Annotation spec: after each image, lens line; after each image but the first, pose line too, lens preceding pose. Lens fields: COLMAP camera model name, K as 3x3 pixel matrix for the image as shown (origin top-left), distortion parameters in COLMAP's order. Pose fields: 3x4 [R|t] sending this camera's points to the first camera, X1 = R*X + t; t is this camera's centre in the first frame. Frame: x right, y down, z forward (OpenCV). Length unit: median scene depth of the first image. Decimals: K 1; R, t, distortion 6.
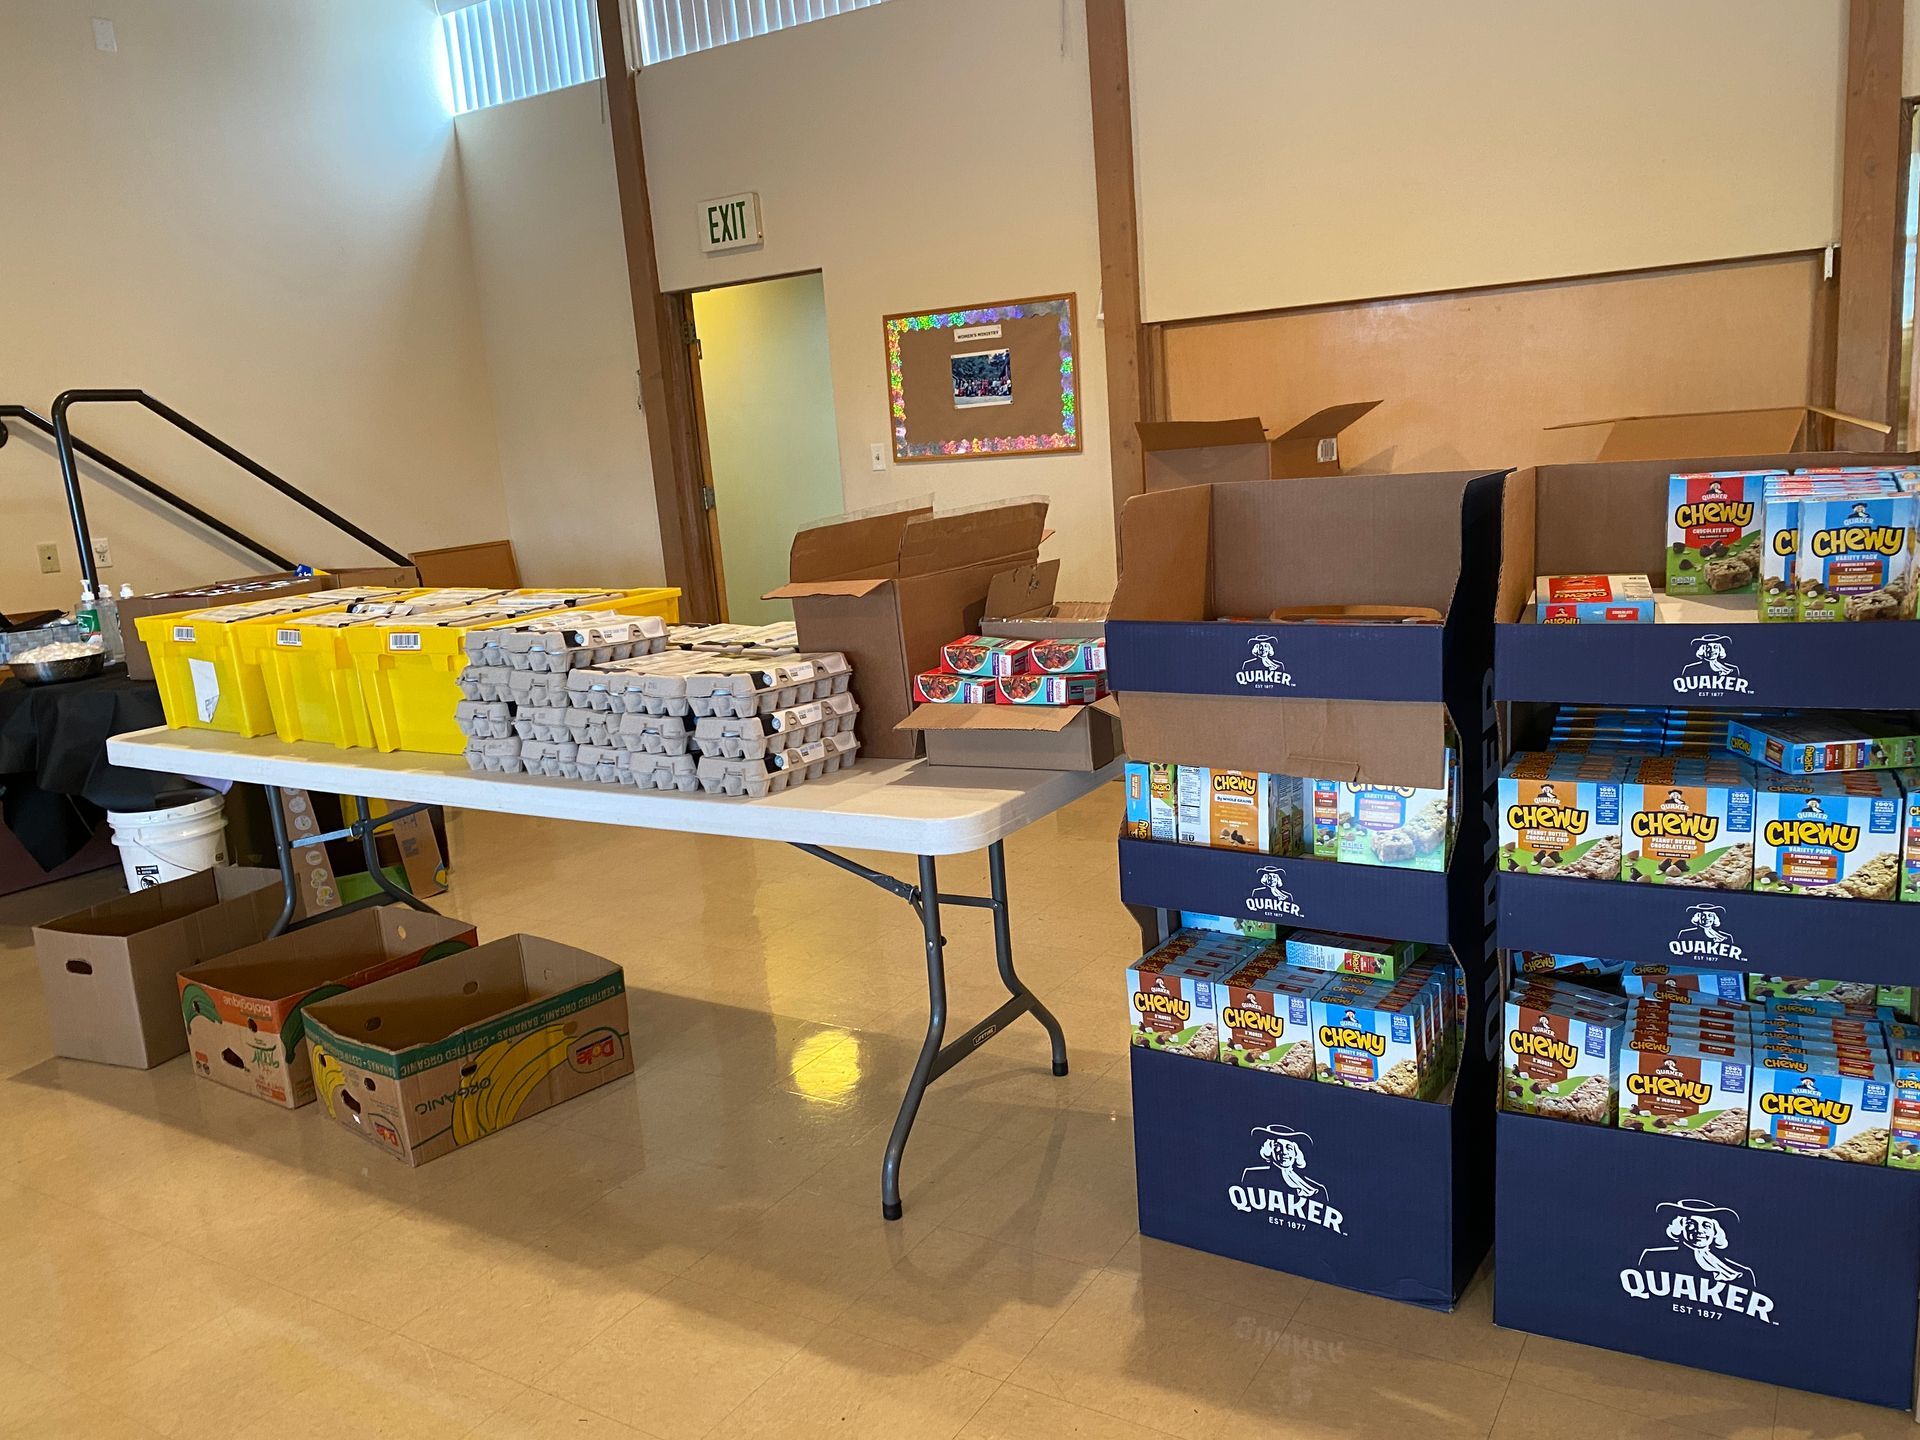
lens RADIAL K [[1459.6, 0, 969.4], [0, 1459.6, 706.5], [0, 0, 1]] dist [0.049233, -0.058752]
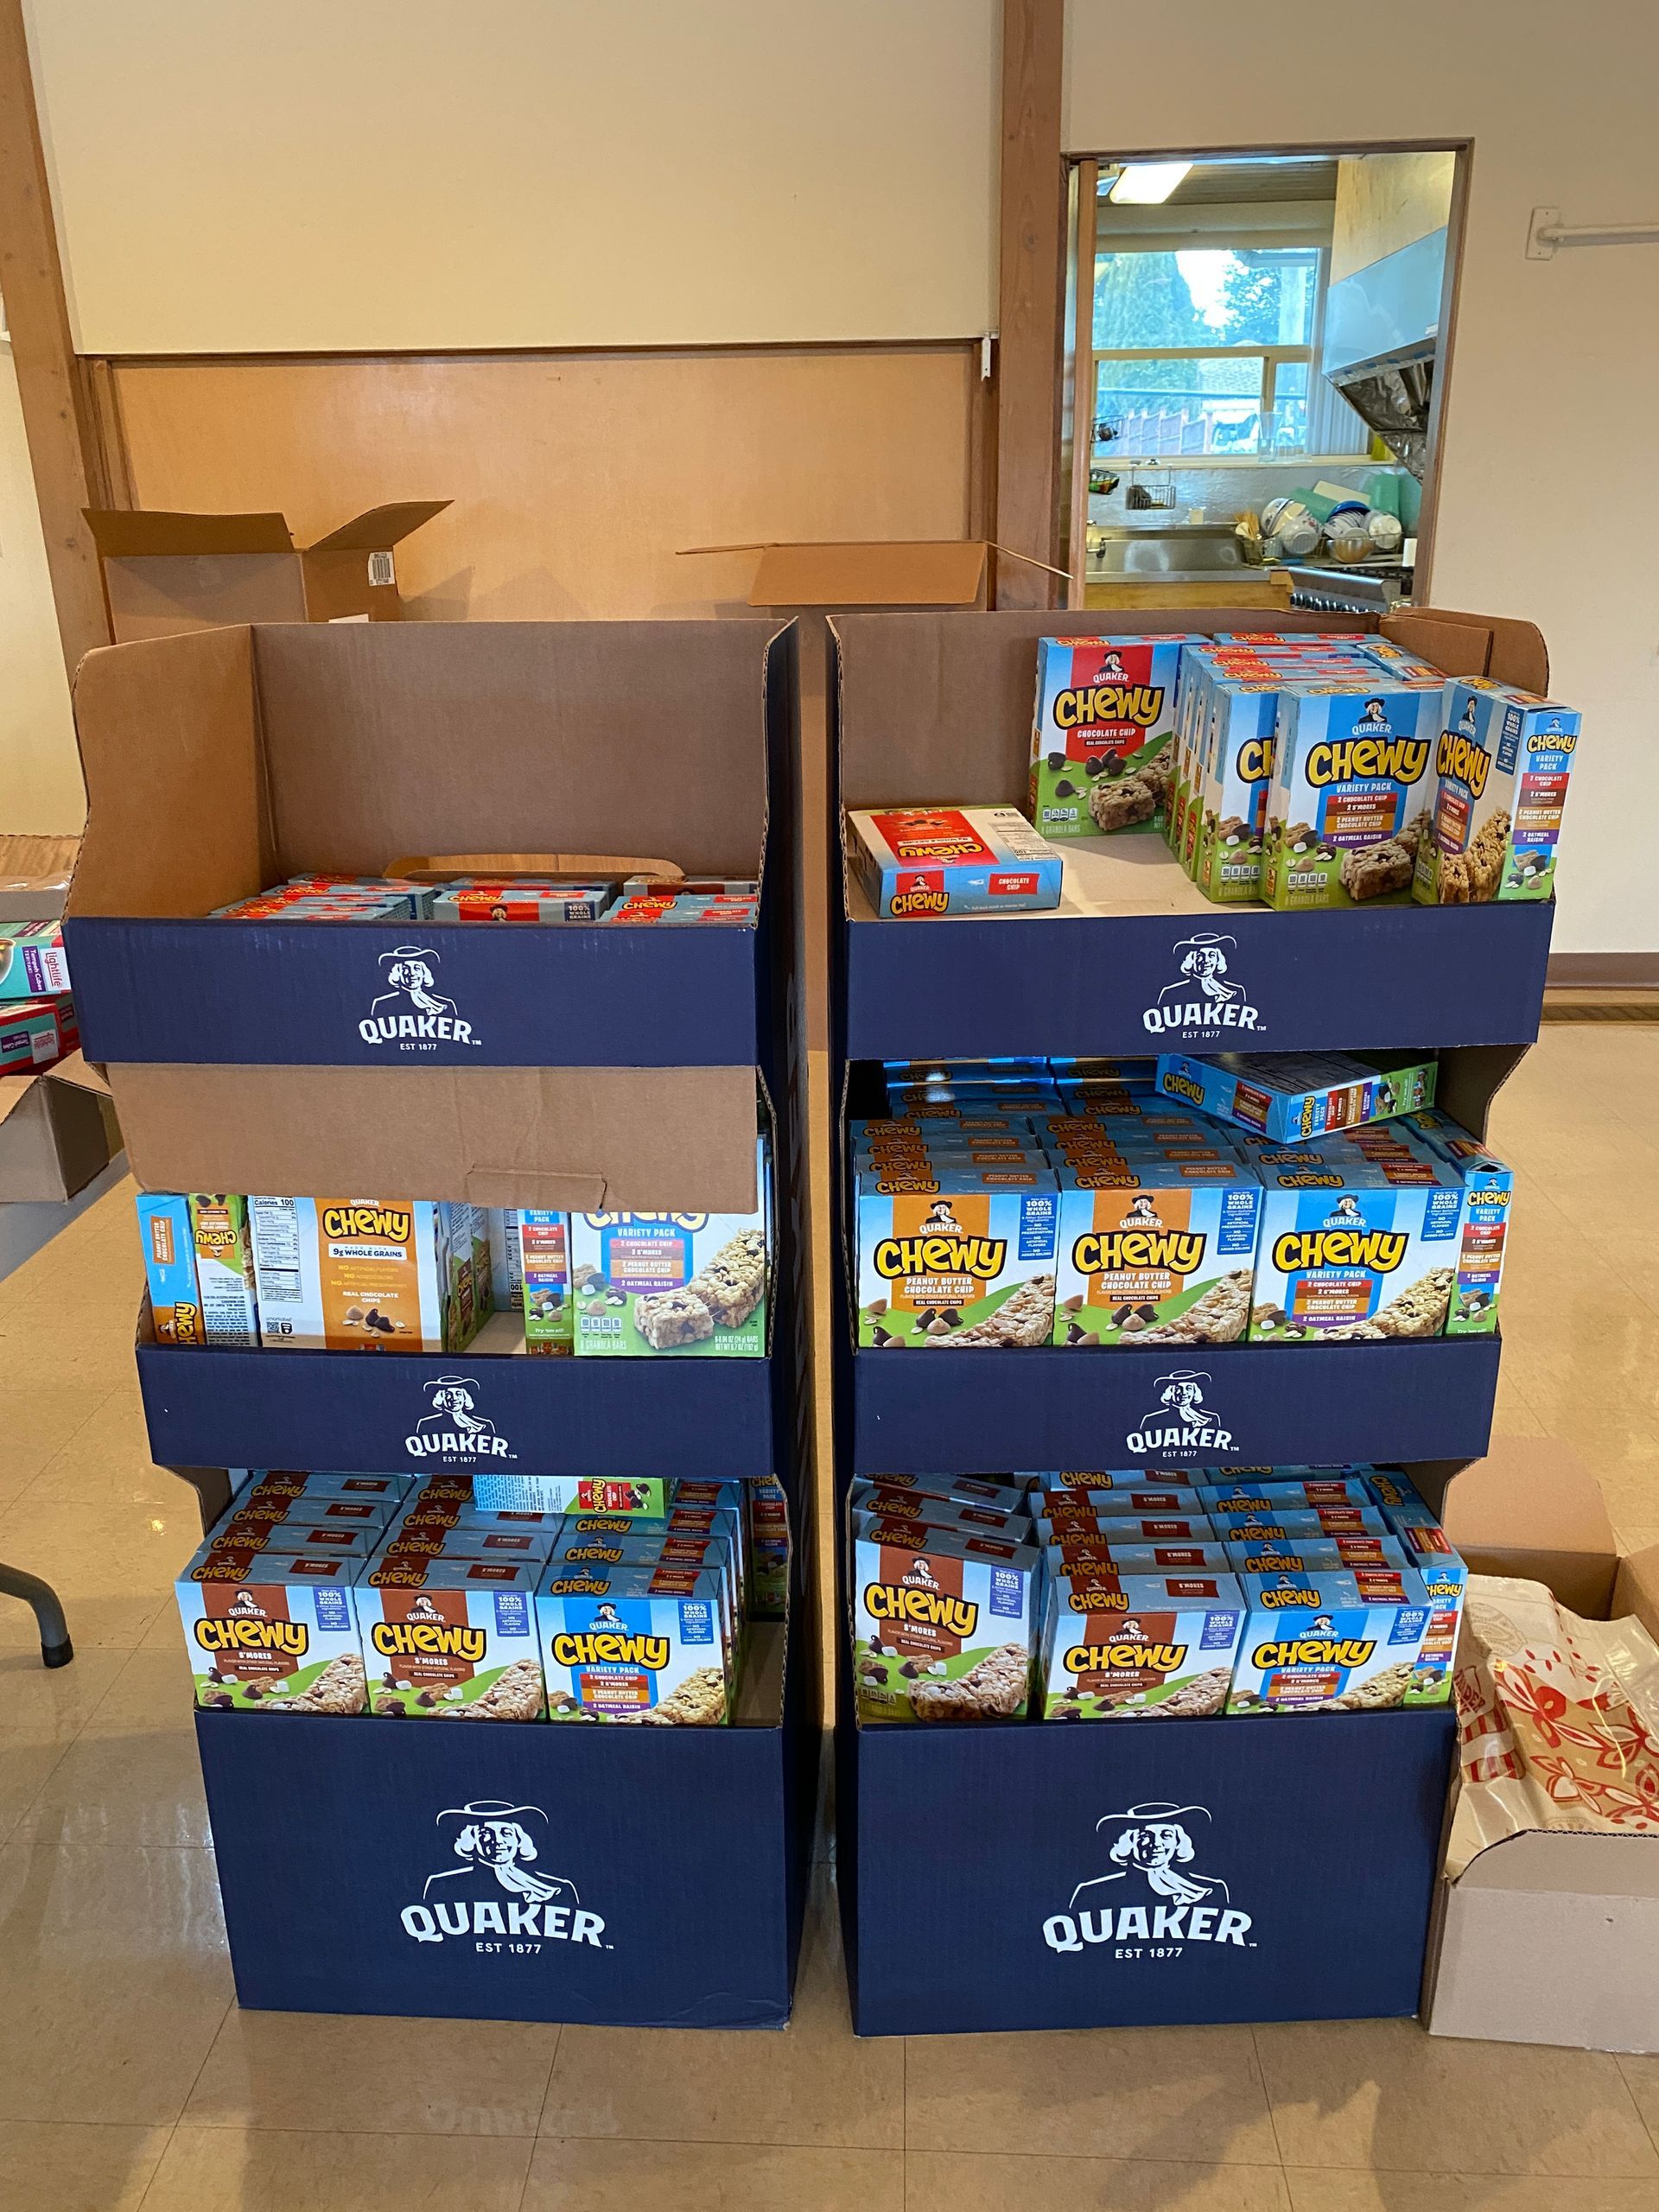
lens RADIAL K [[1681.5, 0, 815.4], [0, 1681.5, 1089.6], [0, 0, 1]] dist [0.049233, -0.058752]
pose [[0.876116, -0.102467, 0.471086, 0.043204], [0.042925, 0.989851, 0.135474, -0.068733], [-0.480186, -0.098470, 0.871622, 0.402174]]
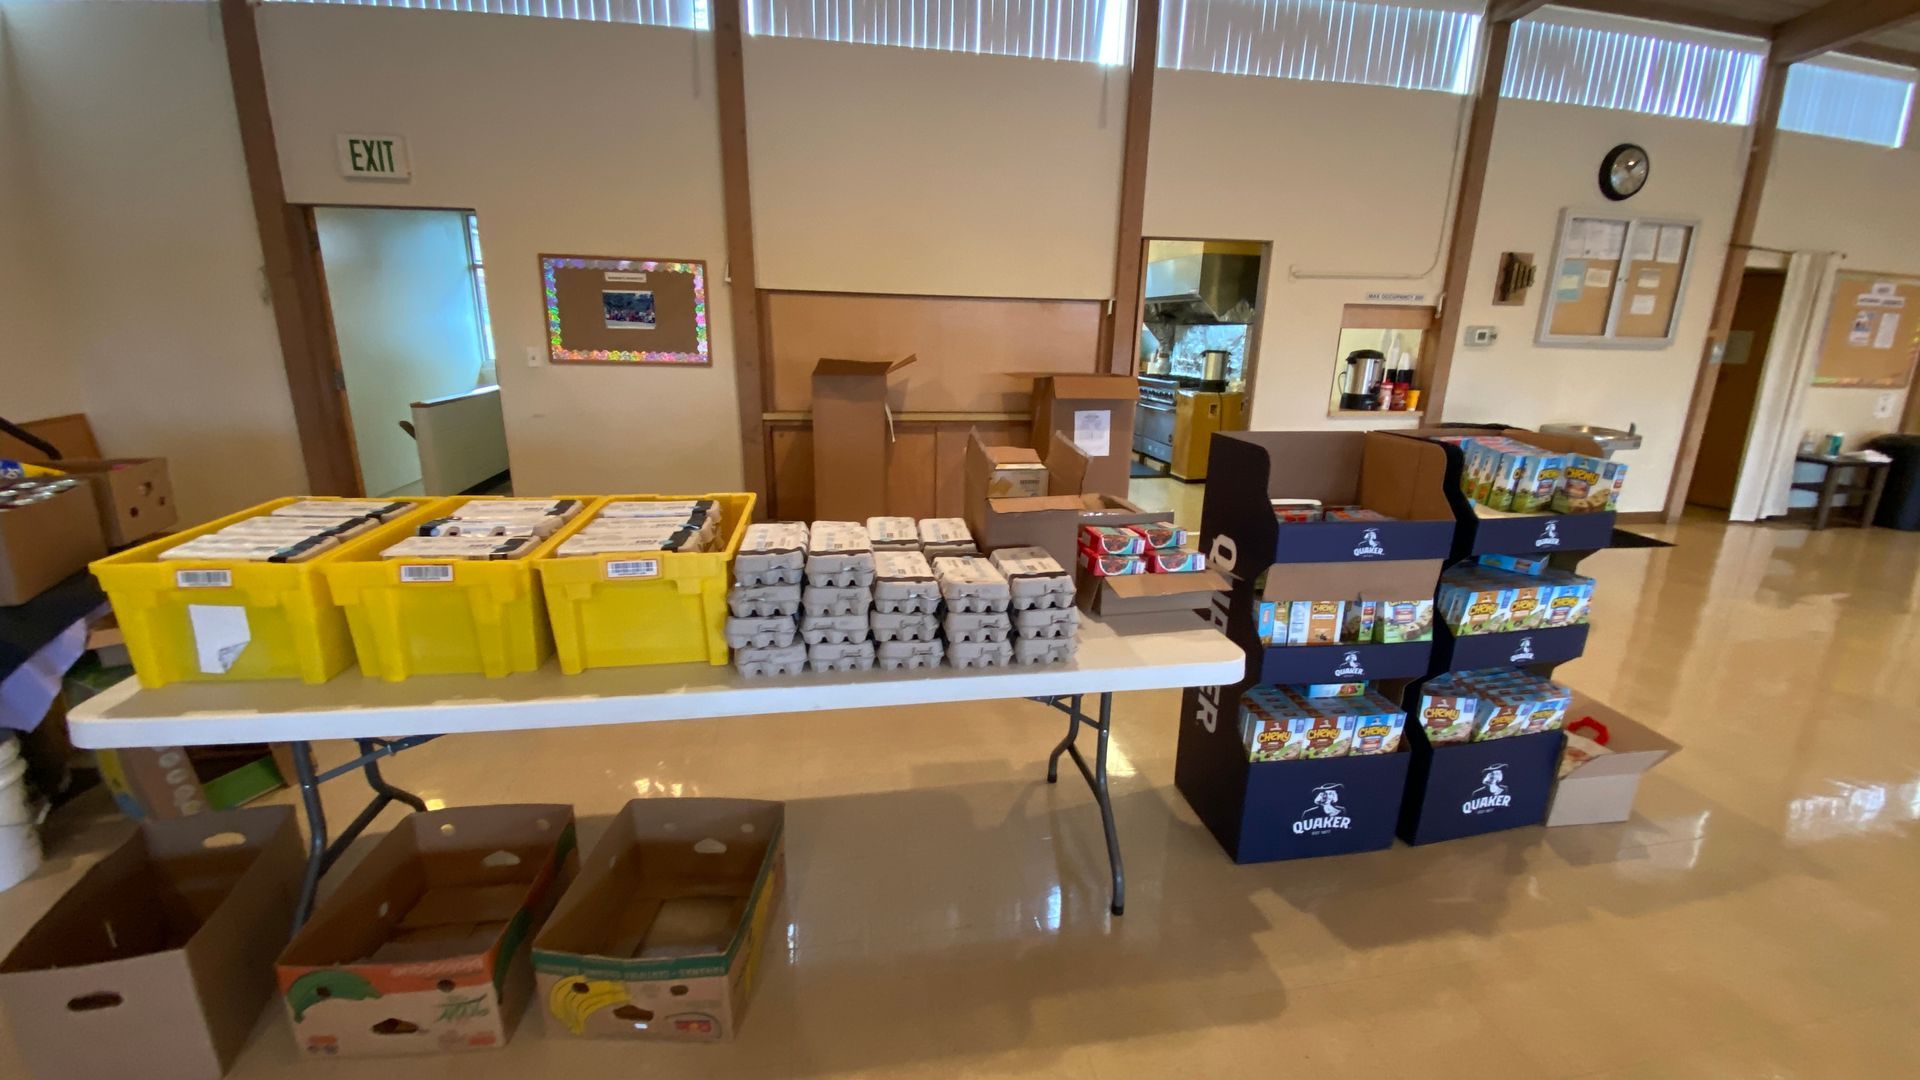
lens RADIAL K [[764.2, 0, 962.0], [0, 764.2, 534.2], [0, 0, 1]] dist [-0.003853, -0.001140]
pose [[0.743936, -0.090088, 0.662150, -0.760423], [0.049028, 0.995559, 0.080366, -0.134653], [-0.666450, -0.027323, 0.745049, 0.598613]]
